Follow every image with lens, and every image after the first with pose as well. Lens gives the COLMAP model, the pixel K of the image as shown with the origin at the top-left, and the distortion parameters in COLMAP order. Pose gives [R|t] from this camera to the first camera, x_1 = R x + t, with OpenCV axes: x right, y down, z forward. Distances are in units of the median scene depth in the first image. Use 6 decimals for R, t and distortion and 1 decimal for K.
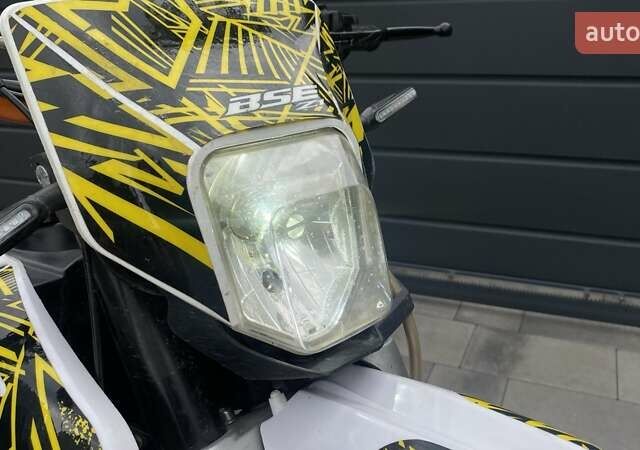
lens RADIAL K [[620.1, 0, 318.4], [0, 620.1, 199.2], [0, 0, 1]] dist [0.125018, -0.206353]
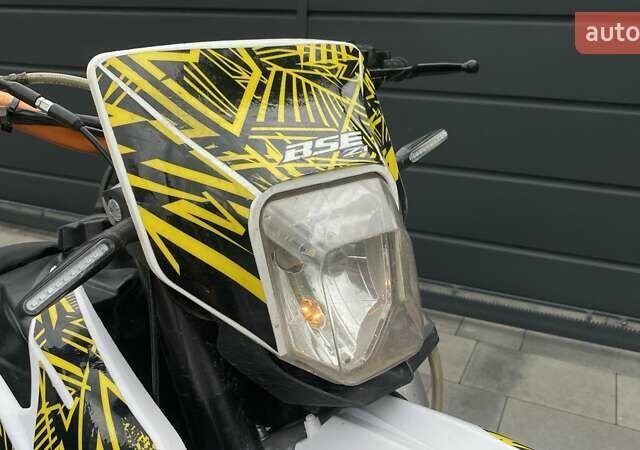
lens RADIAL K [[620.1, 0, 318.4], [0, 620.1, 199.2], [0, 0, 1]] dist [0.125018, -0.206353]
pose [[0.998596, 0.052499, -0.007109, -0.069894], [-0.052544, 0.998599, -0.006217, -0.061534], [0.006772, 0.006582, 0.999955, -0.088089]]
